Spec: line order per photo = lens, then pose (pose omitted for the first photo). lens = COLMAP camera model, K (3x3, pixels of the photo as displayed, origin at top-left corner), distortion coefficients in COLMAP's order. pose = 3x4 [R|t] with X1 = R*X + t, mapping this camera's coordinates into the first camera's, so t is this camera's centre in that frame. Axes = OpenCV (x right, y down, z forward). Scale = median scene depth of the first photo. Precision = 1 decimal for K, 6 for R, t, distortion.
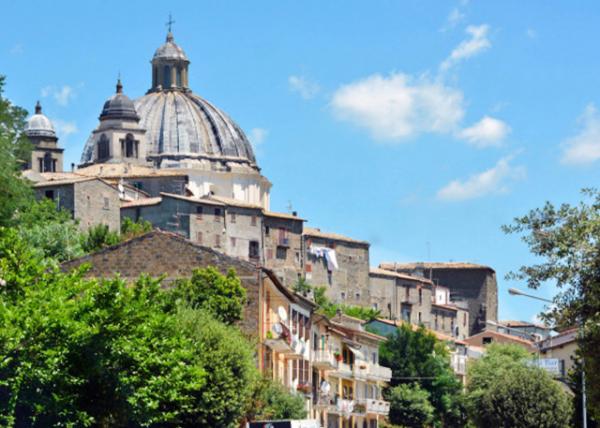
lens RADIAL K [[463.9, 0, 300.0], [0, 463.9, 214.0], [0, 0, 1]] dist [0.005552, 0.000960]
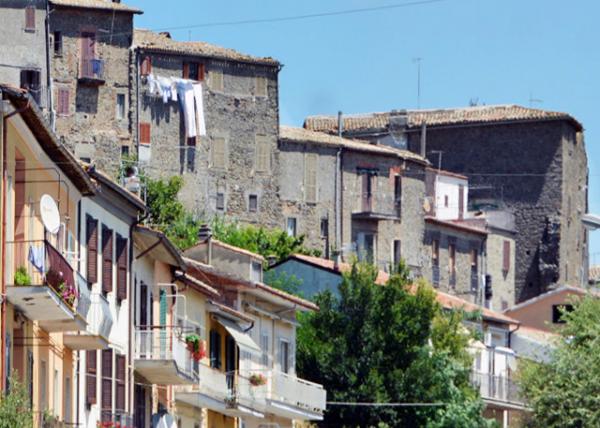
lens RADIAL K [[463.9, 0, 300.0], [0, 463.9, 214.0], [0, 0, 1]] dist [0.005552, 0.000960]
pose [[0.998269, 0.055987, 0.018026, 0.163301], [-0.051915, 0.982769, -0.177396, 0.266451], [-0.027647, 0.176153, 0.983974, 0.590291]]
